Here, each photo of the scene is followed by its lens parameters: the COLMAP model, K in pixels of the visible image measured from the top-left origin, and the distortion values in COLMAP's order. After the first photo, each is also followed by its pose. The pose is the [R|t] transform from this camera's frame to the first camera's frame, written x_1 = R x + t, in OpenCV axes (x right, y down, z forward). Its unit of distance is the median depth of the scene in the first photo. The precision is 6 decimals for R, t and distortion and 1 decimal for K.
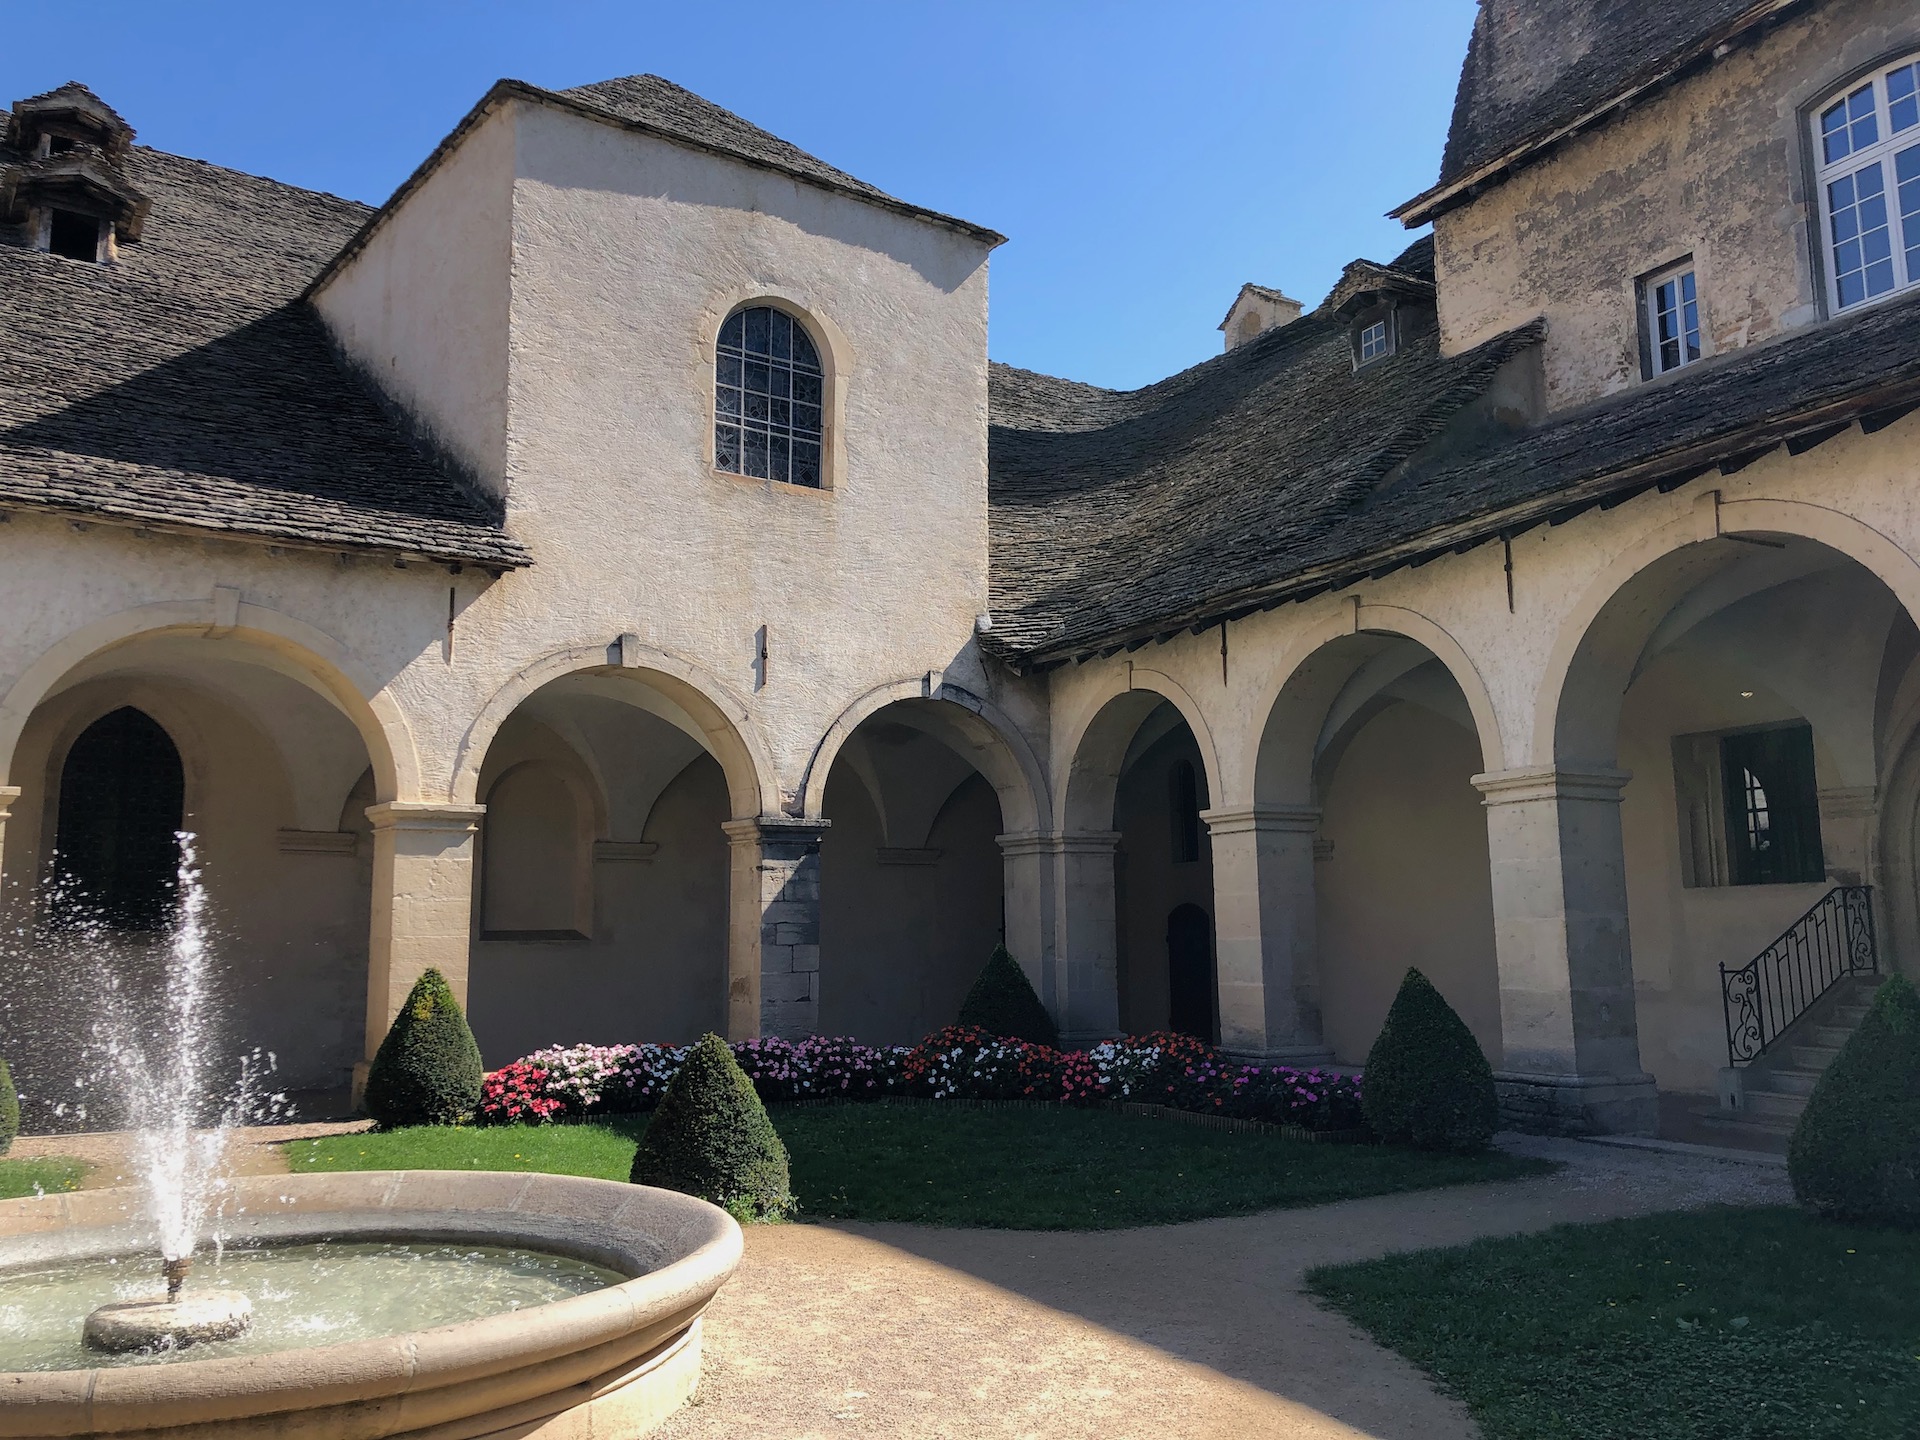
lens RADIAL K [[1568.6, 0, 964.6], [0, 1568.6, 724.8], [0, 0, 1]] dist [0.037029, -0.008680]
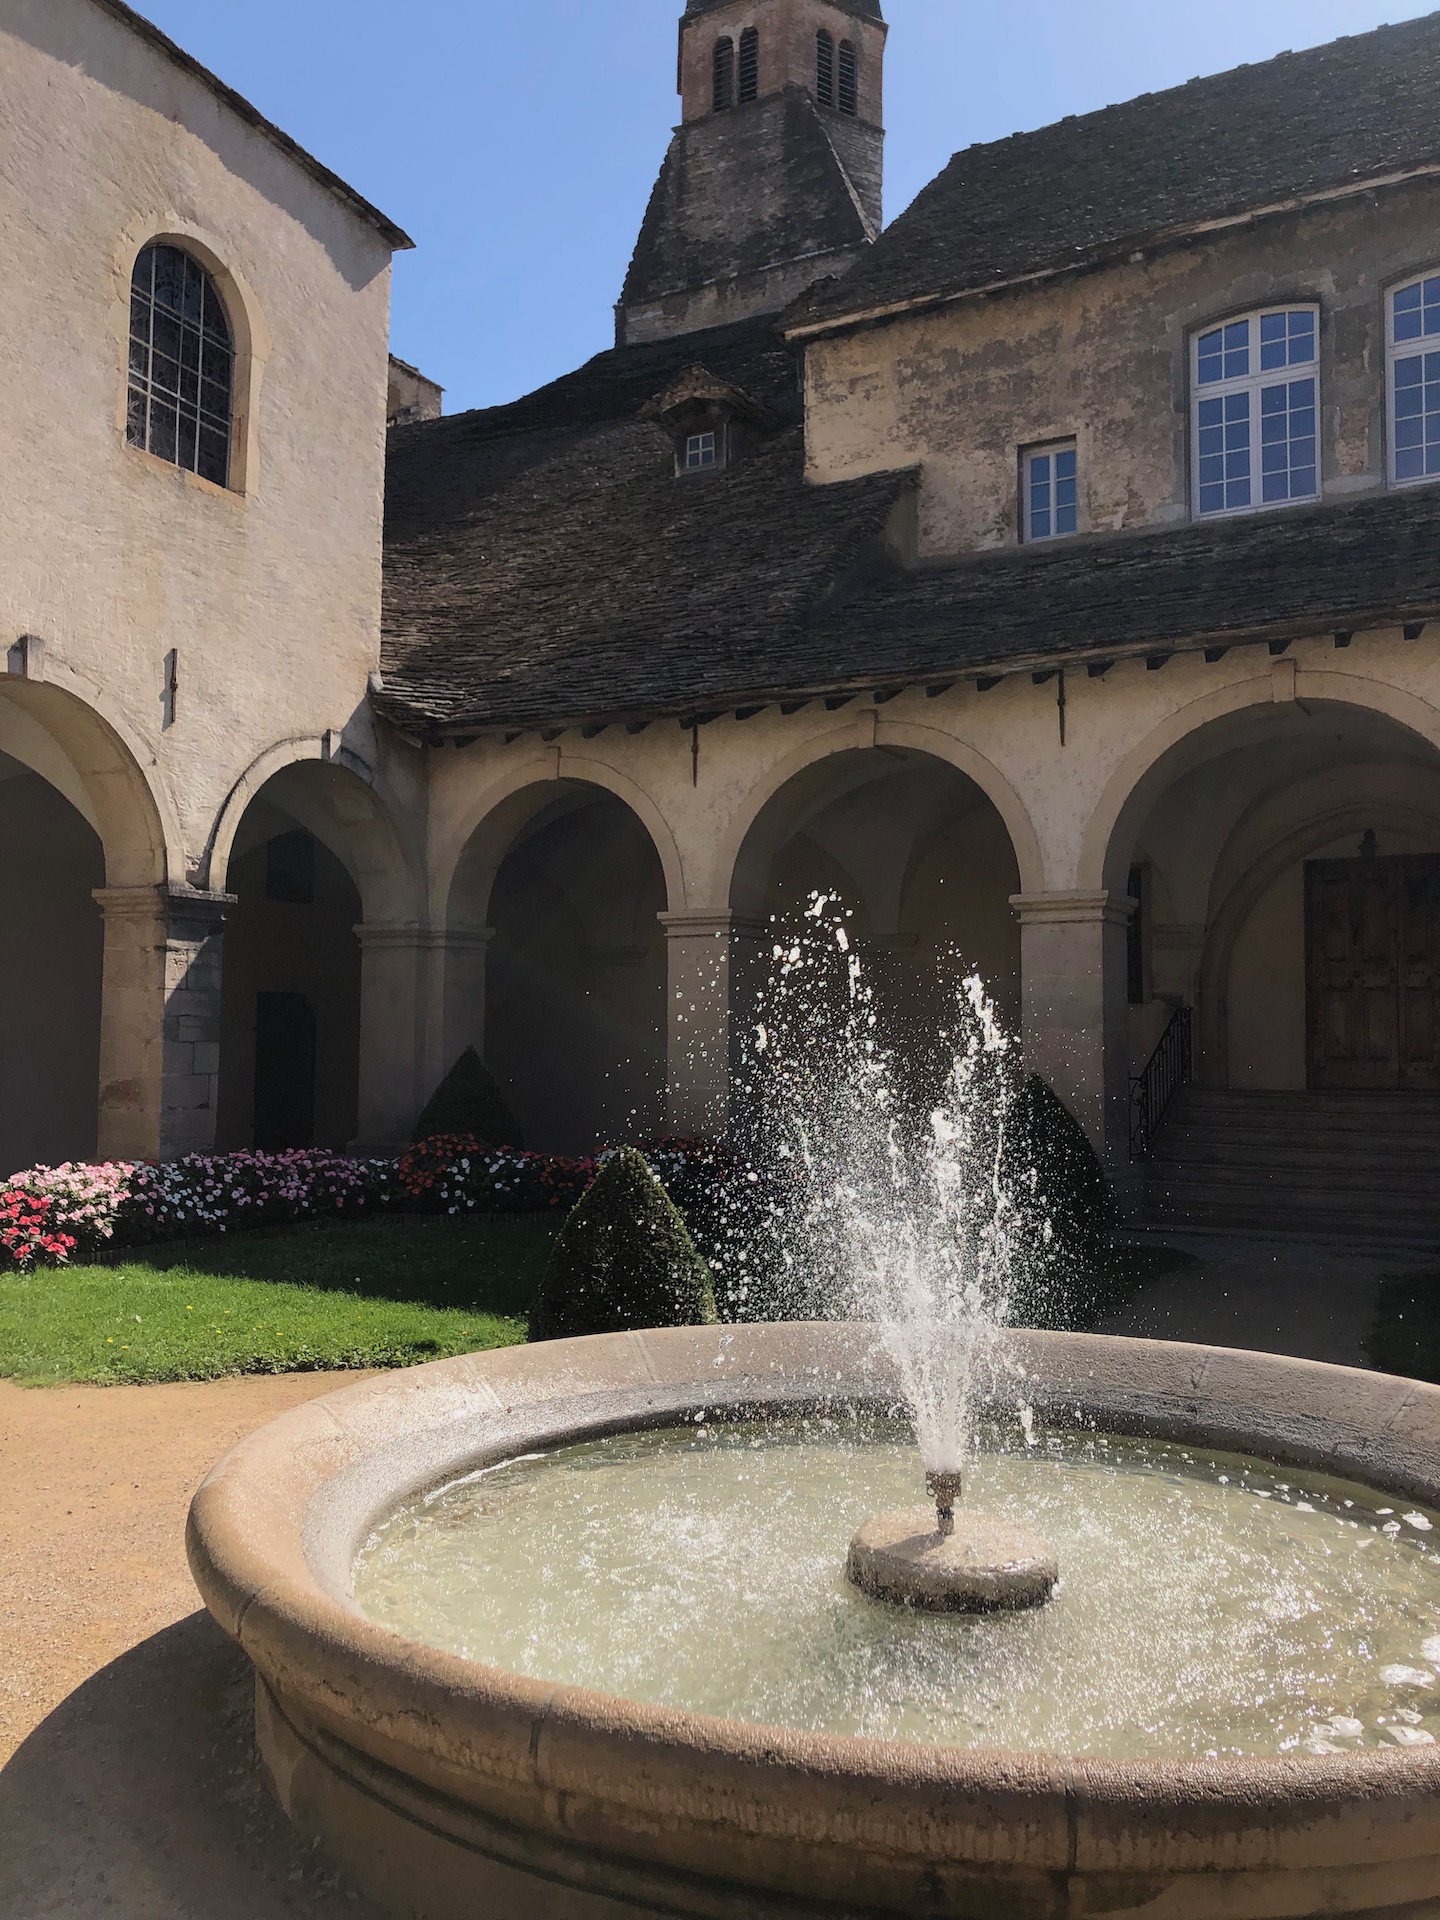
lens RADIAL K [[1570.0, 0, 704.6], [0, 1570.0, 956.7], [0, 0, 1]] dist [0.010150, 0.018046]
pose [[0.858800, 0.045952, 0.510246, -0.300243], [-0.087062, 0.994573, 0.056965, 0.024270], [-0.504859, -0.093345, 0.858140, 0.148709]]
